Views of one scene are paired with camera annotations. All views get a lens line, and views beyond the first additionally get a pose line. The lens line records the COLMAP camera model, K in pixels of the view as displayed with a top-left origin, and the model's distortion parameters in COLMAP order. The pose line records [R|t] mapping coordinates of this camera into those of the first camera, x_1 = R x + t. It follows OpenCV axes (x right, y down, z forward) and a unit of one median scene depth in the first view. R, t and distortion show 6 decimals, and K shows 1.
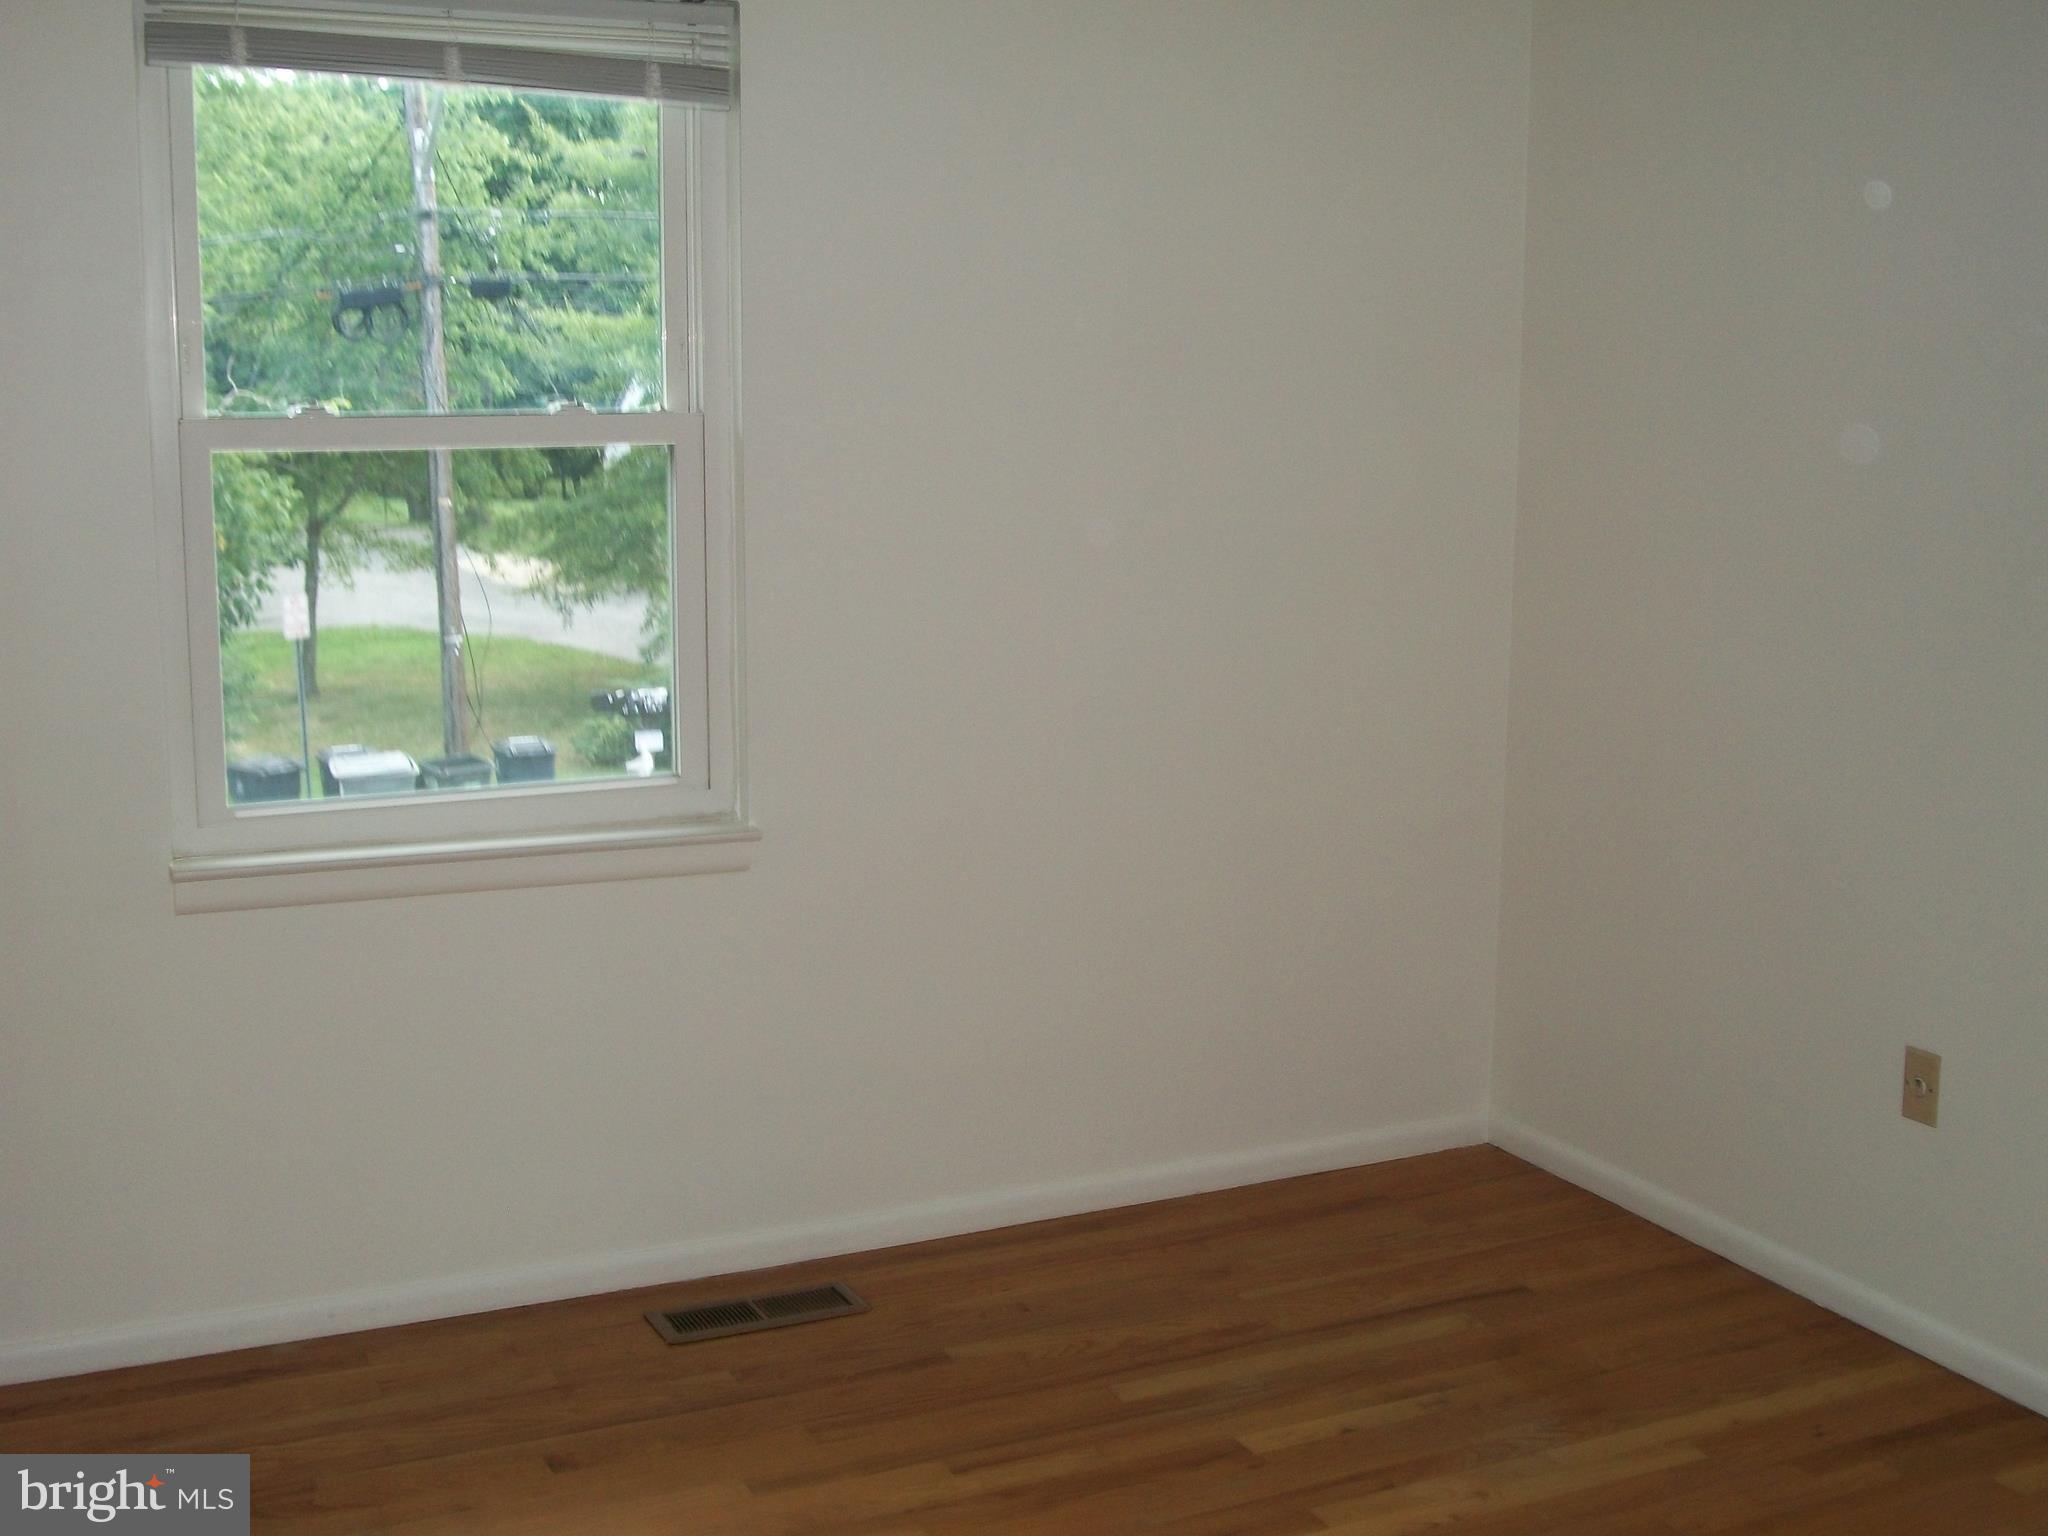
lens RADIAL K [[2351.8, 0, 1025.2], [0, 2351.8, 779.4], [0, 0, 1]] dist [-0.085465, 0.000000]
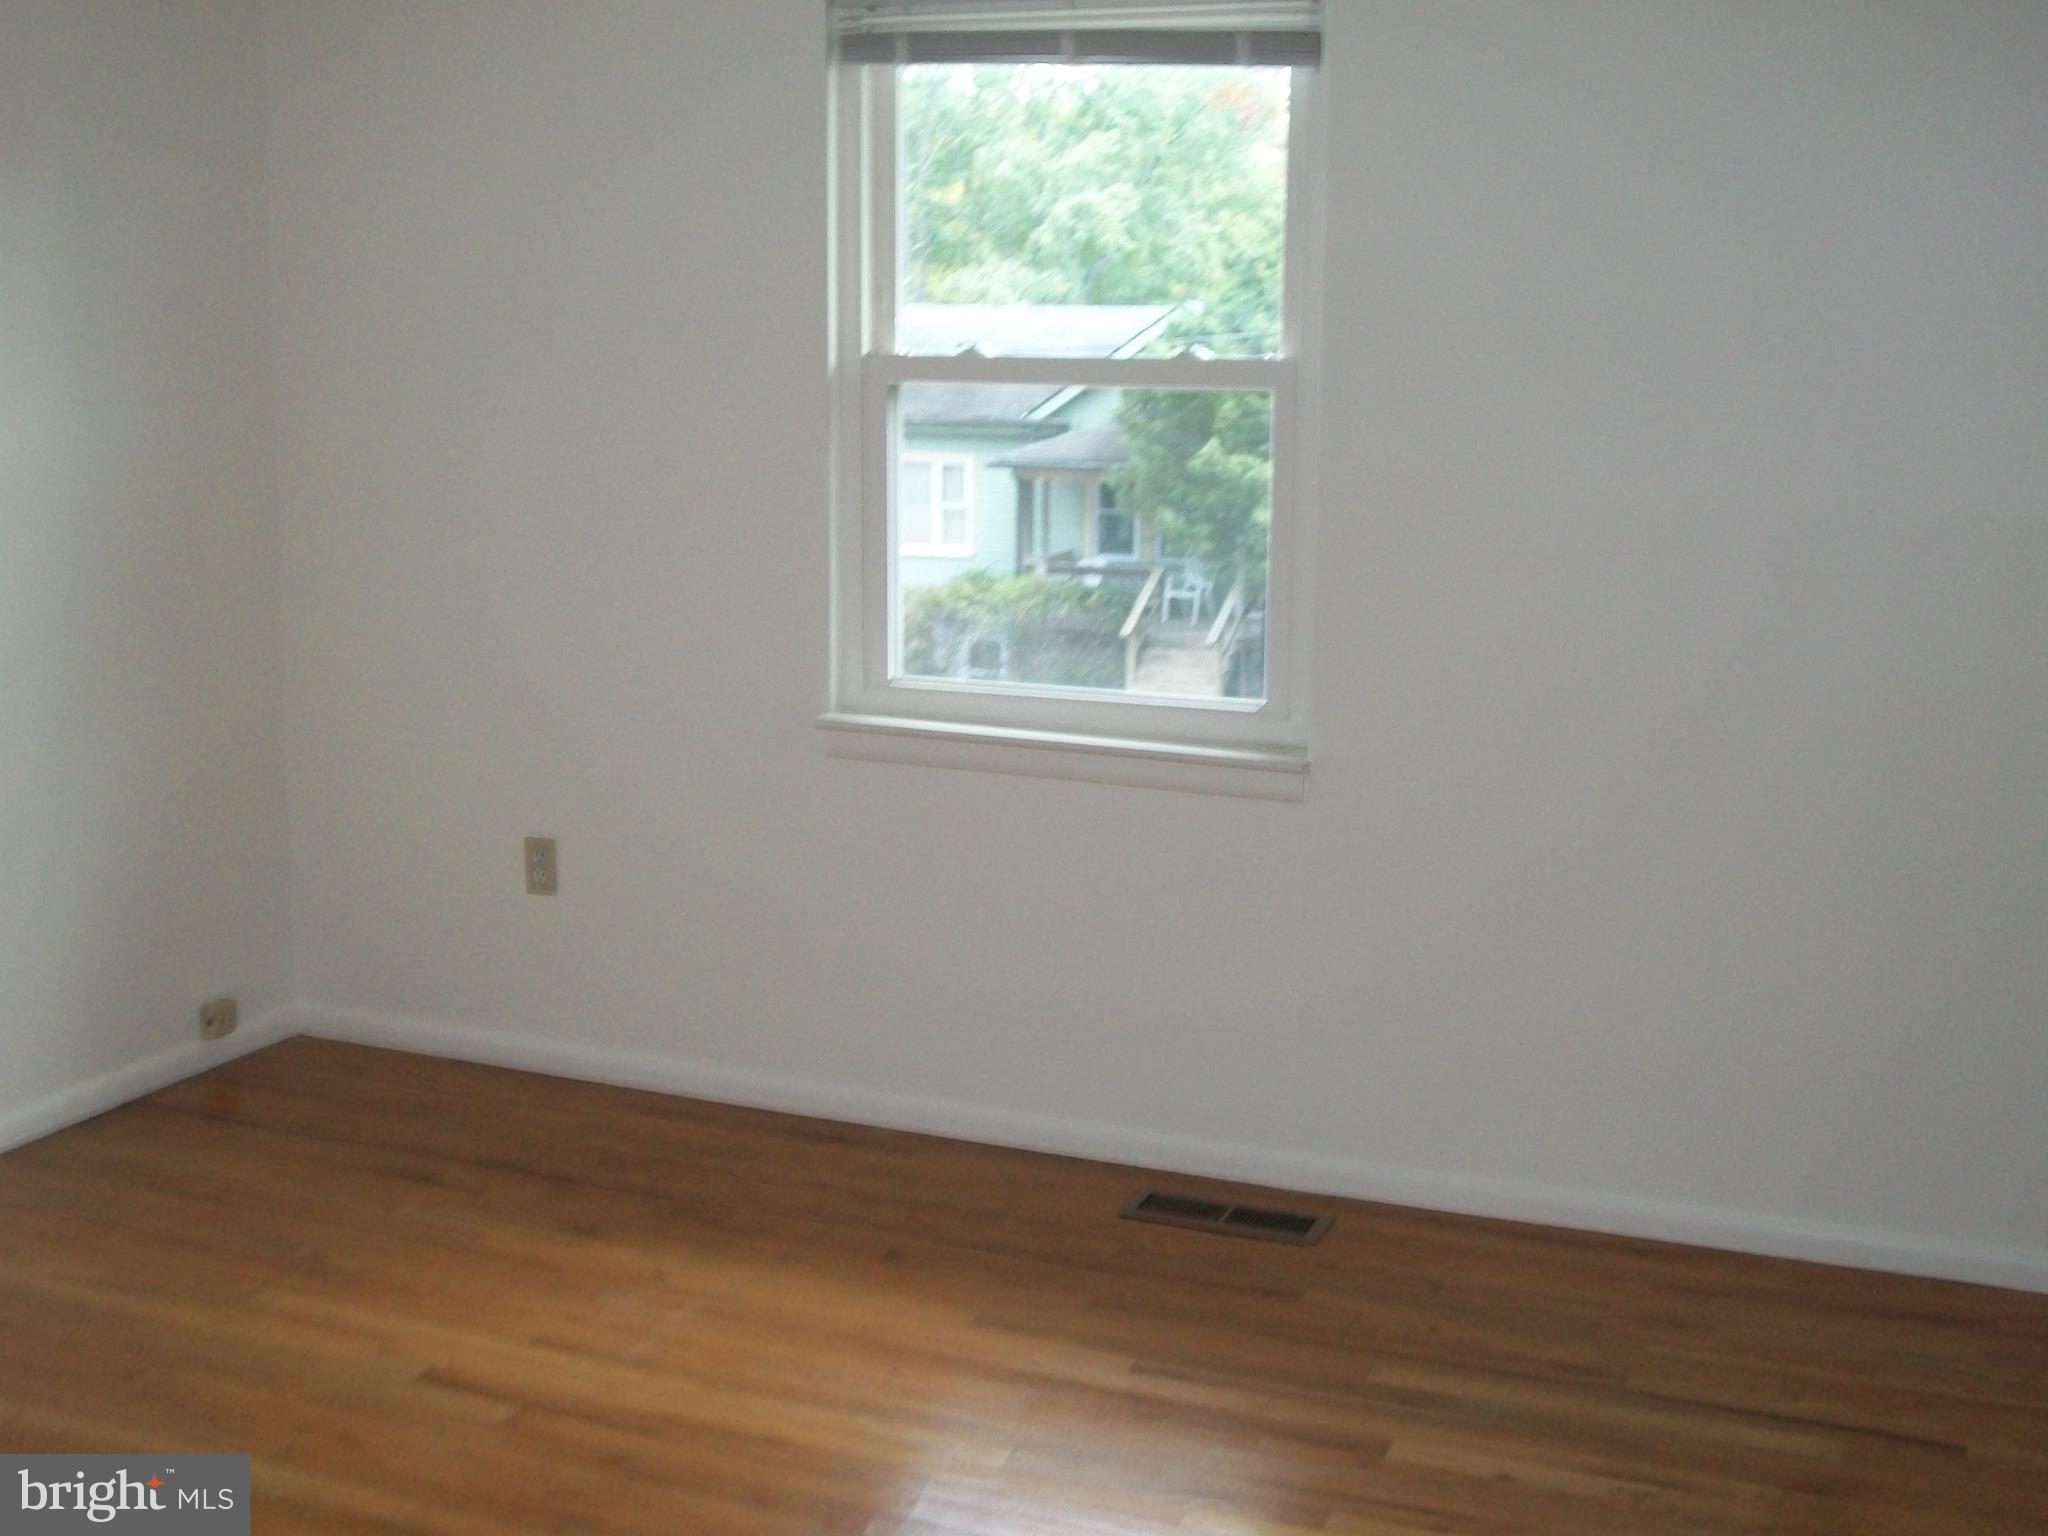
lens RADIAL K [[2351.8, 0, 1023.9], [0, 2351.8, 758.3], [0, 0, 1]] dist [-0.085465, 0.000000]
pose [[0.671597, 0.130655, -0.729306, 0.576728], [-0.141134, 0.988865, 0.047190, -0.012548], [0.727351, 0.071237, 0.682559, 0.206499]]
